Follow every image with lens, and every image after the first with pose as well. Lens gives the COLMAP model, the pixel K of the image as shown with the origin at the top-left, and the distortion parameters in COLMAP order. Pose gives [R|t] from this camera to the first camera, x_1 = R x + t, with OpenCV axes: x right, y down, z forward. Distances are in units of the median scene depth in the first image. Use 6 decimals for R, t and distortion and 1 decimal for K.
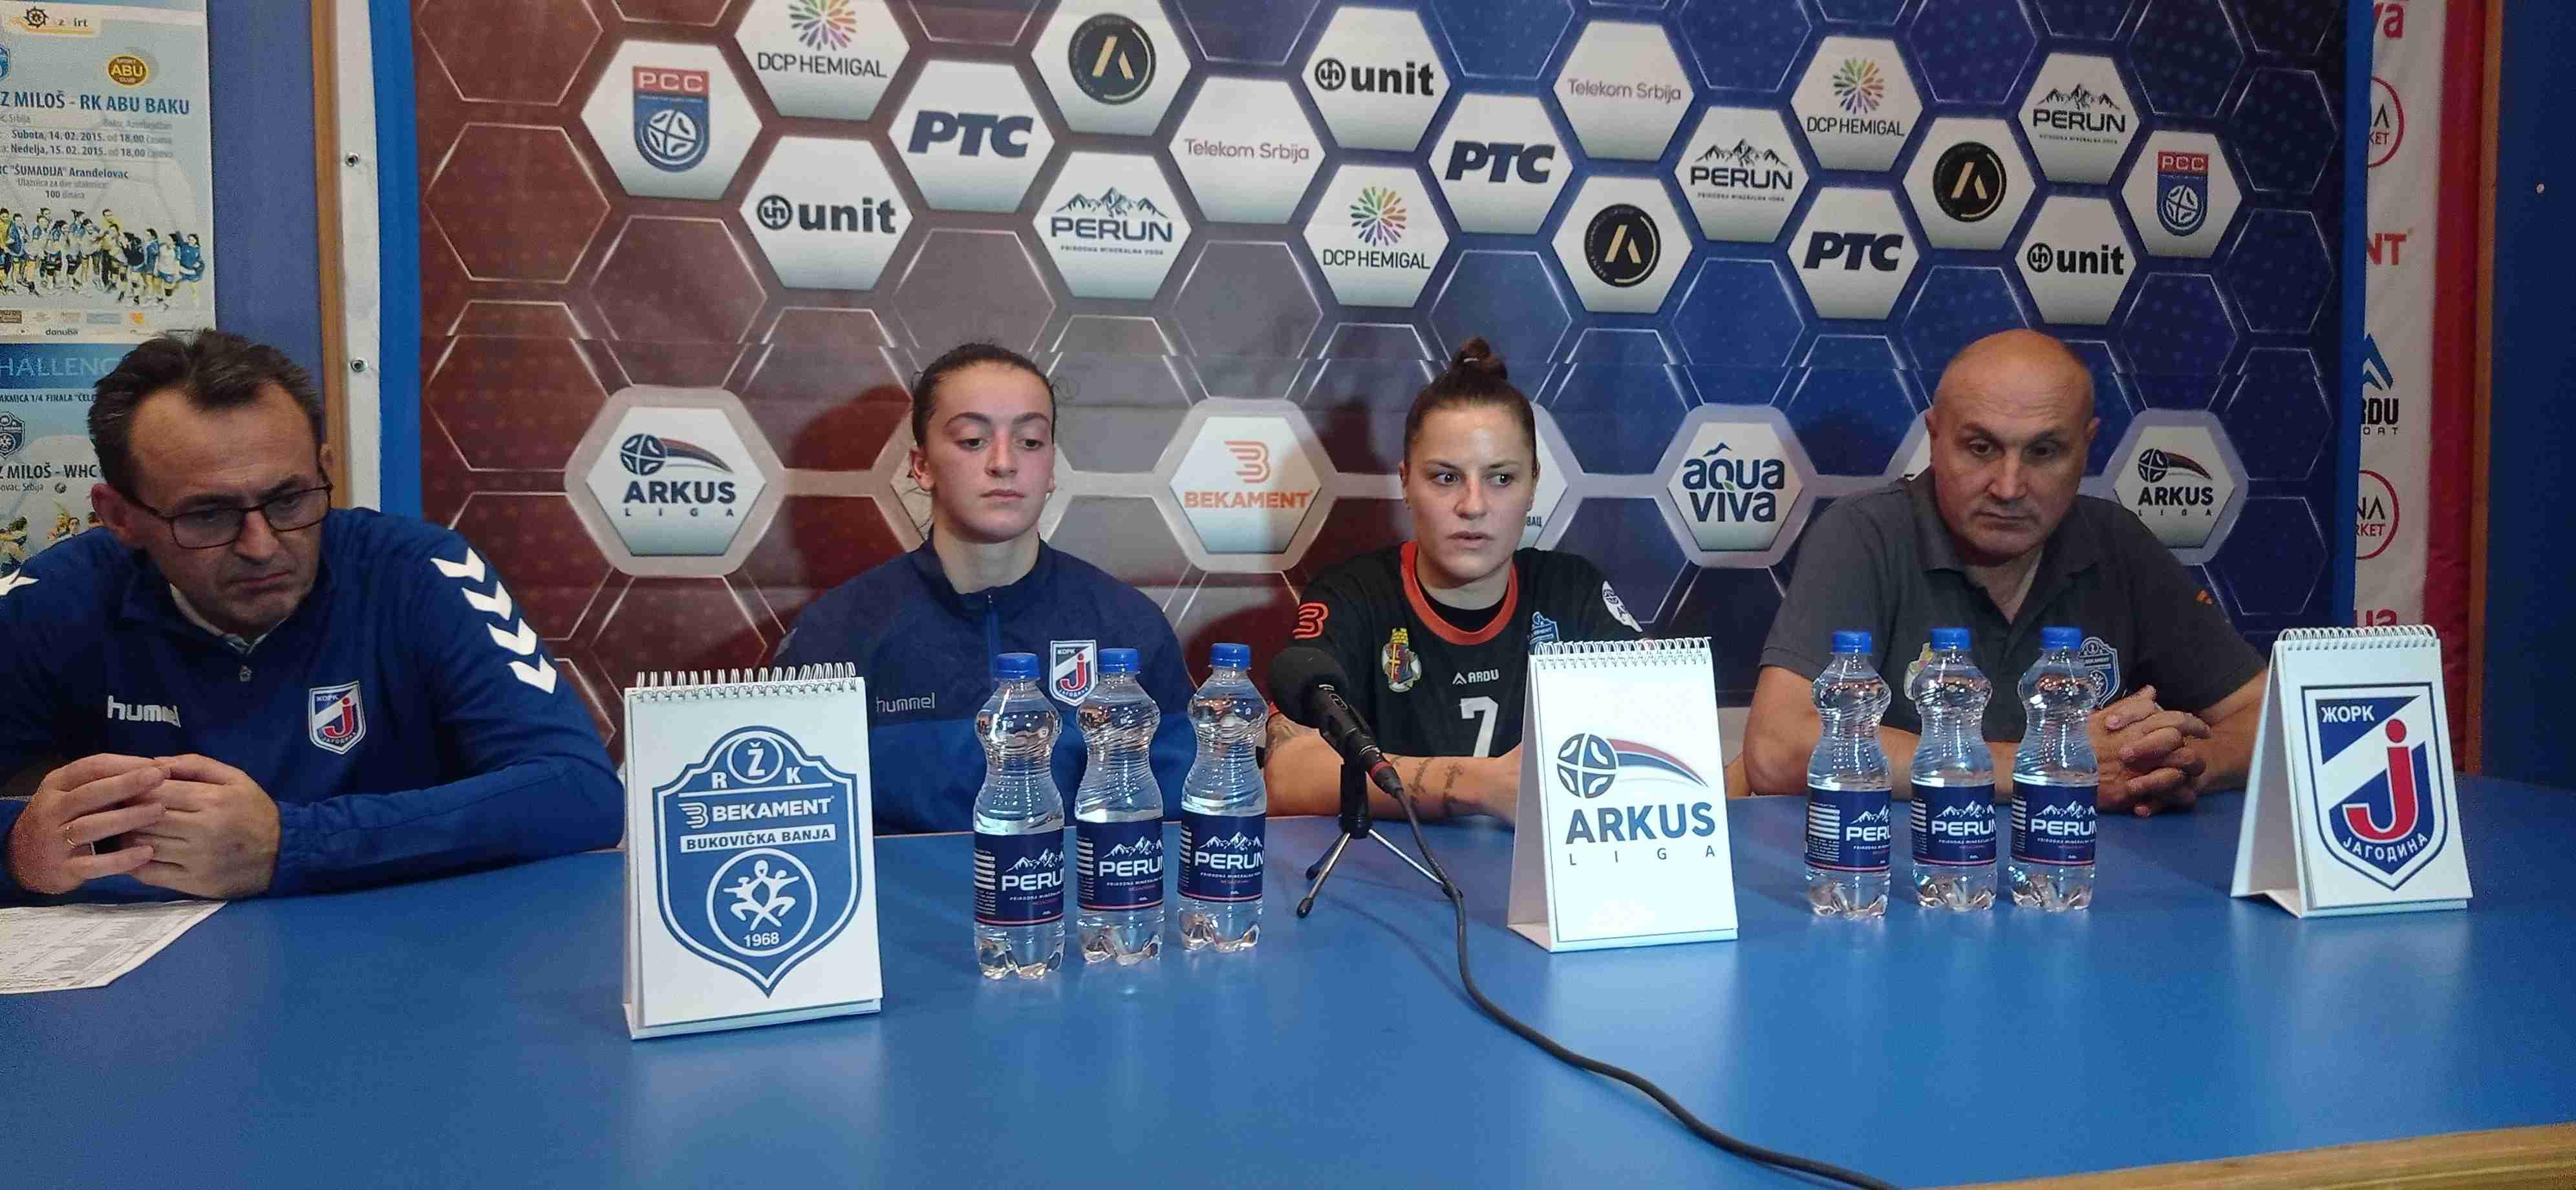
lens RADIAL K [[1934.8, 0, 1280.9], [0, 1934.8, 594.4], [0, 0, 1]] dist [0.089168, -0.165243]
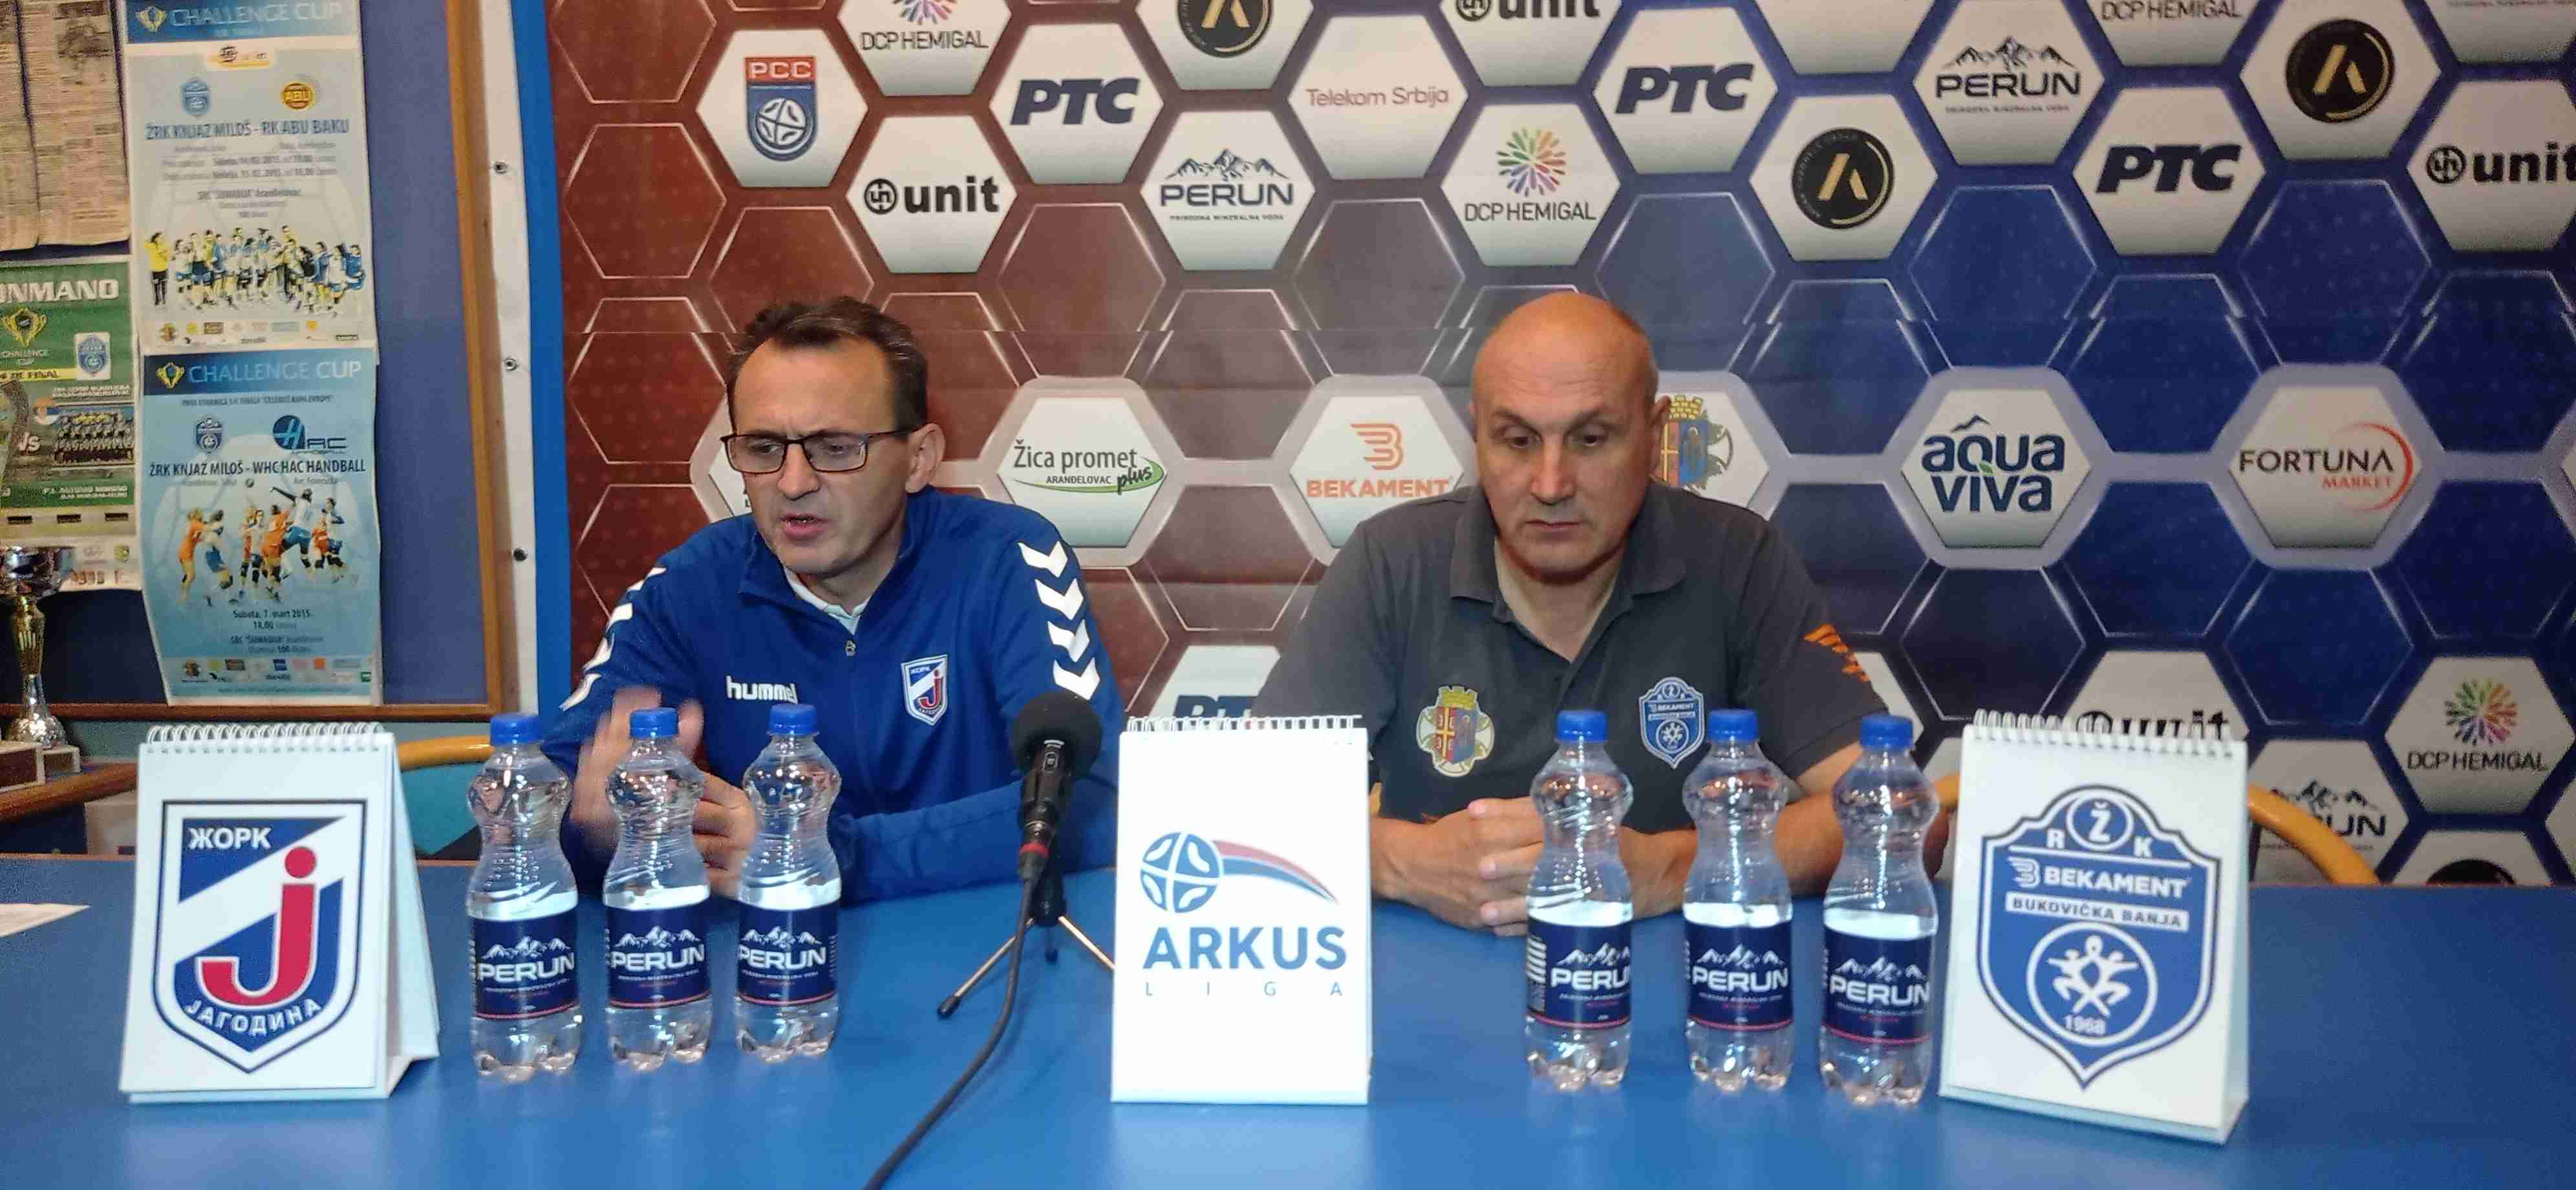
lens RADIAL K [[1918.2, 0, 1279.6], [0, 1918.2, 592.4], [0, 0, 1]] dist [0.097657, -0.169074]
pose [[0.939634, 0.019525, -0.341624, 0.252064], [-0.009531, 0.999477, 0.030908, -0.028190], [0.342049, -0.025786, 0.939328, 0.147172]]
